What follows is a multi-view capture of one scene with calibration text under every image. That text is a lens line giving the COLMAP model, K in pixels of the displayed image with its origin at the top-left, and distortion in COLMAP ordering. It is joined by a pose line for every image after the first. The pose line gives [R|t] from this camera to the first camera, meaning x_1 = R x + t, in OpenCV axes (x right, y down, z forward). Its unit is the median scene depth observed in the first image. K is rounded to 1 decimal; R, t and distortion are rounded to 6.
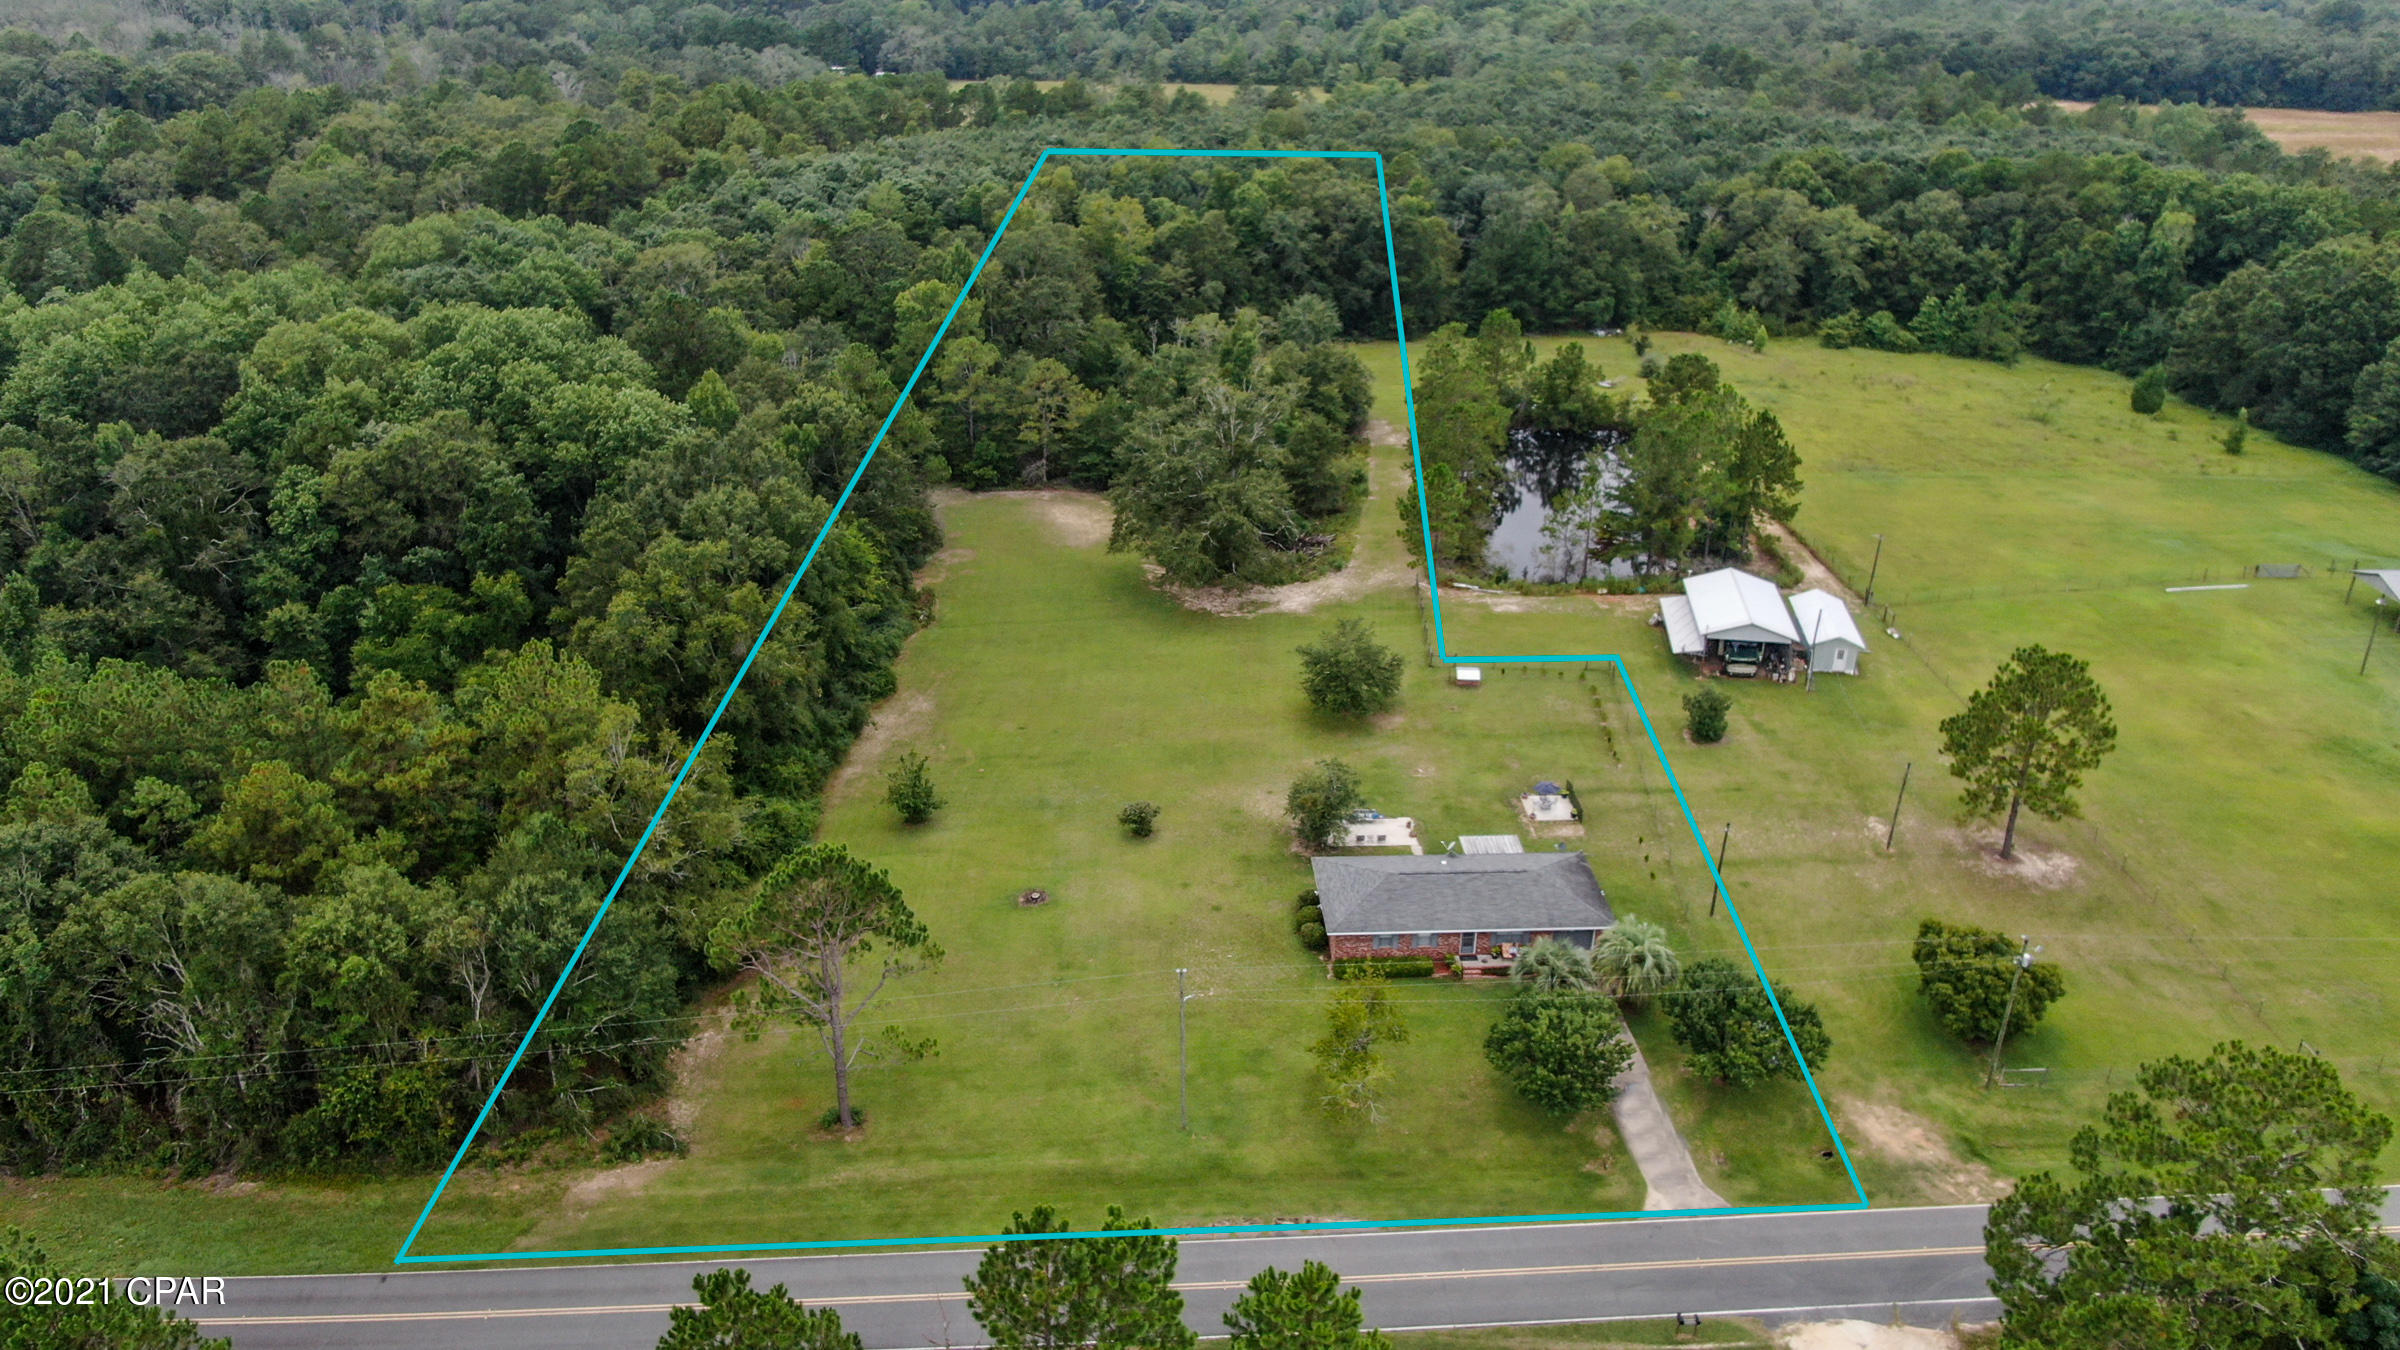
lens RADIAL K [[1746.2, 0, 1202.4], [0, 1746.2, 676.6], [0, 0, 1]] dist [-0.022318, 0.008115]
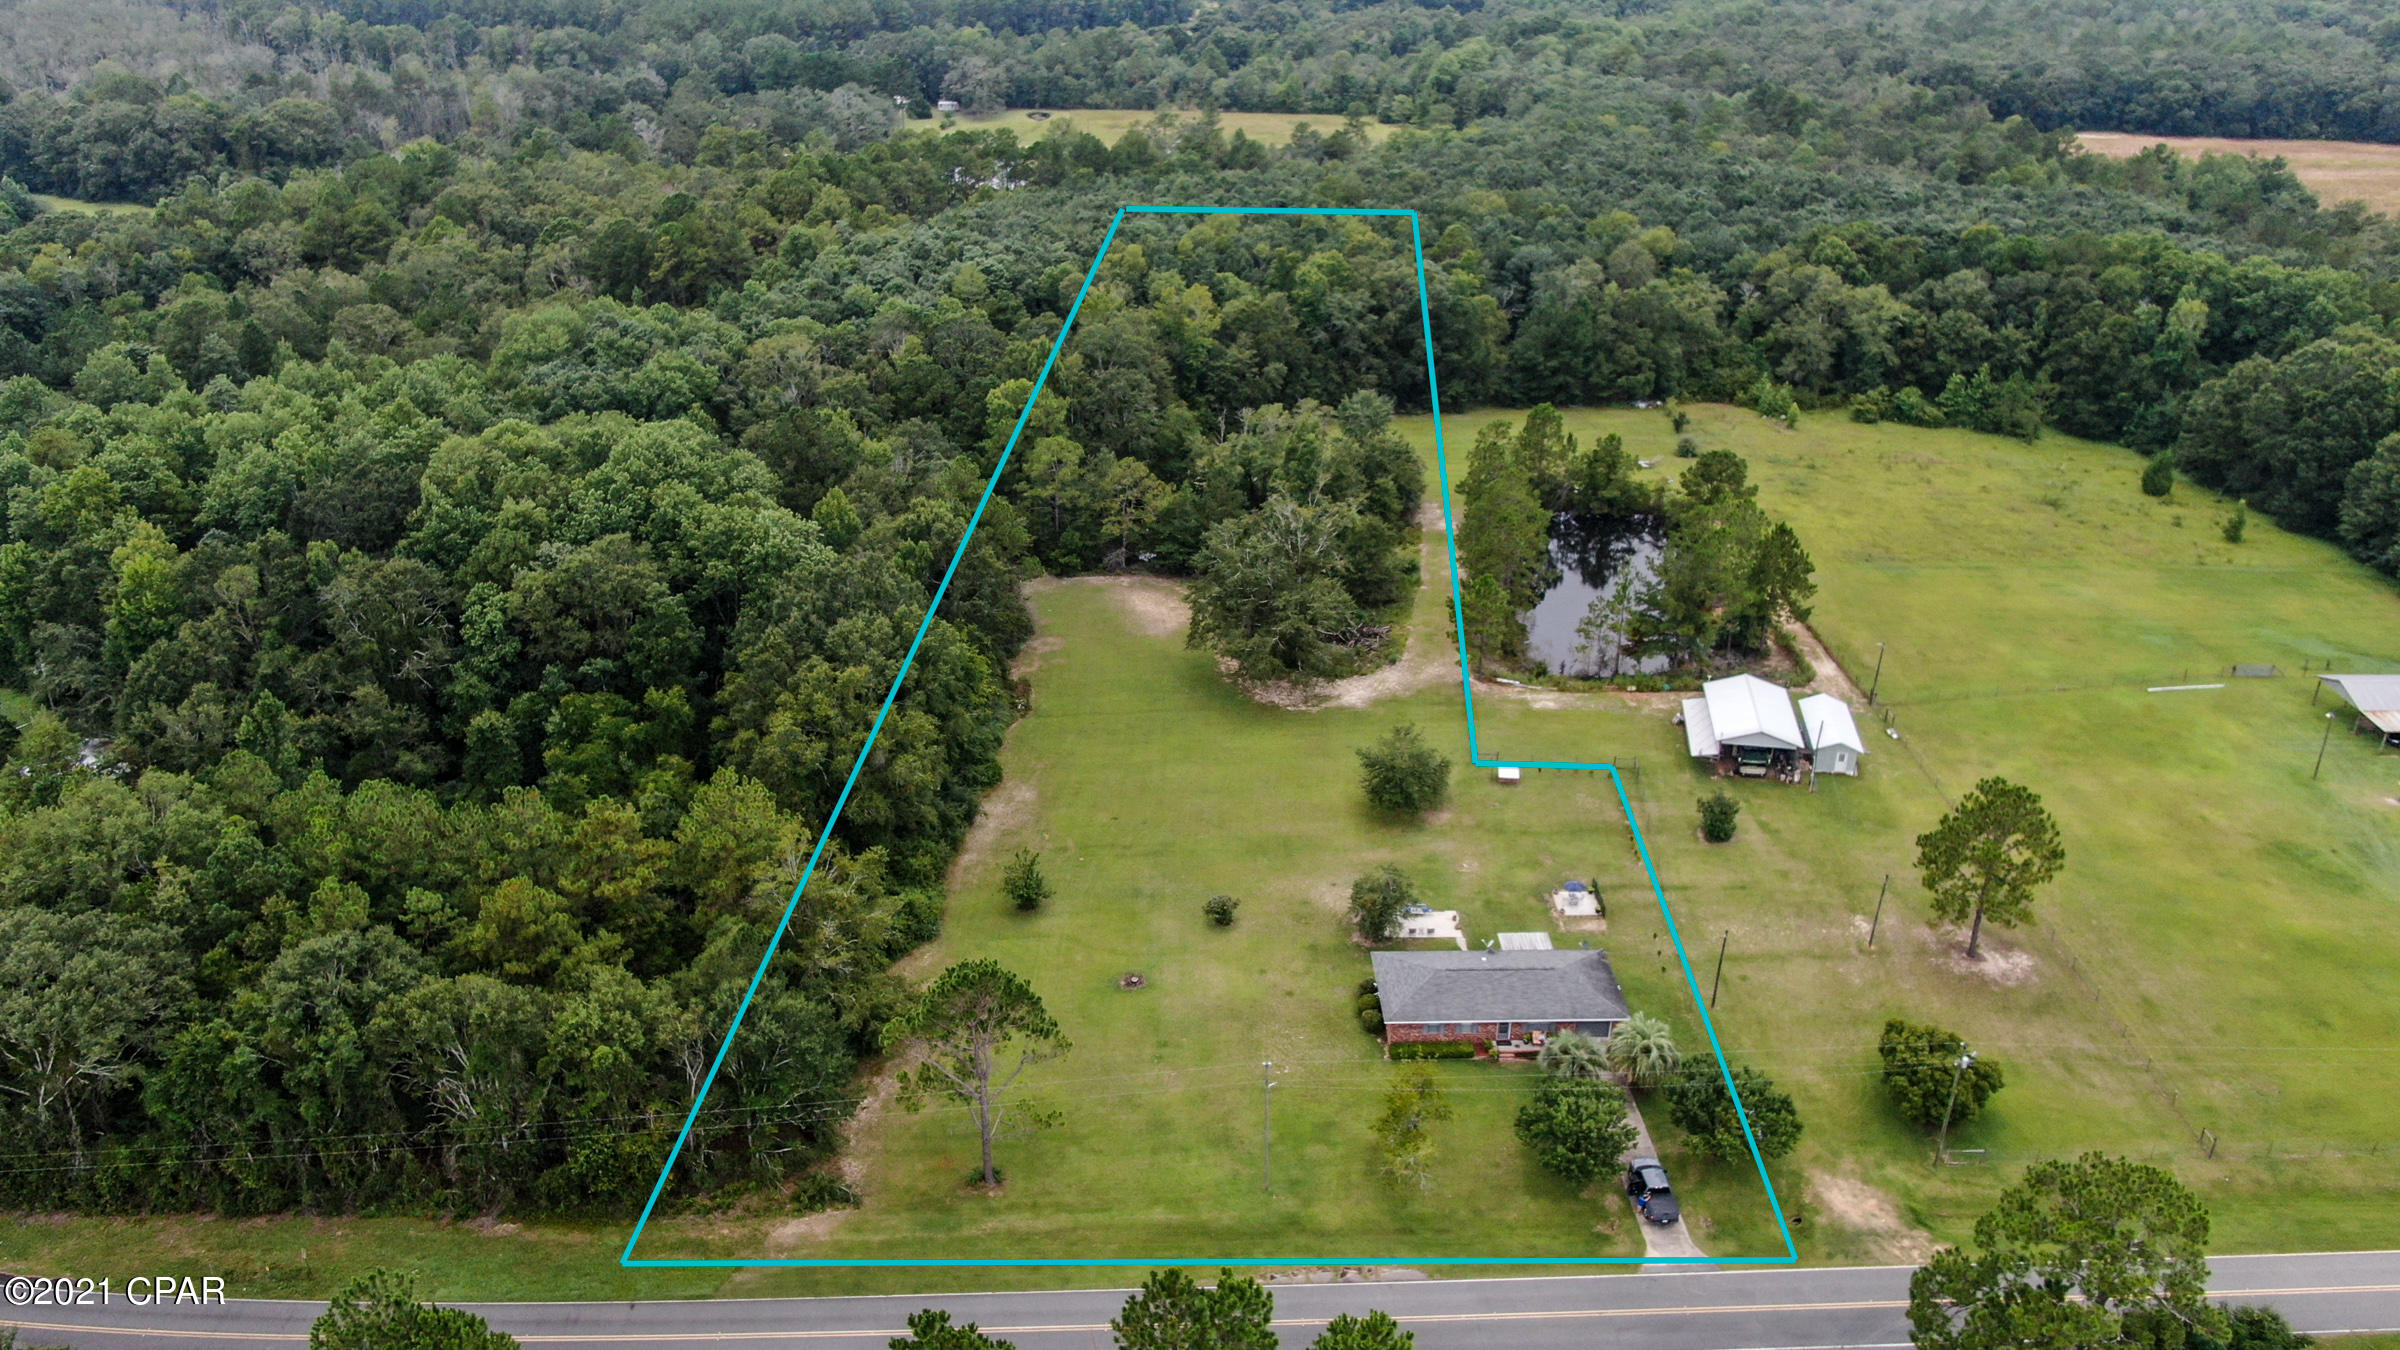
lens RADIAL K [[1793.0, 0, 1199.7], [0, 1793.0, 672.8], [0, 0, 1]] dist [-0.021075, 0.008048]
pose [[0.999659, 0.007977, -0.024861, -0.019896], [-0.007807, 0.999946, 0.006892, -0.075144], [0.024915, -0.006695, 0.999667, -0.169483]]
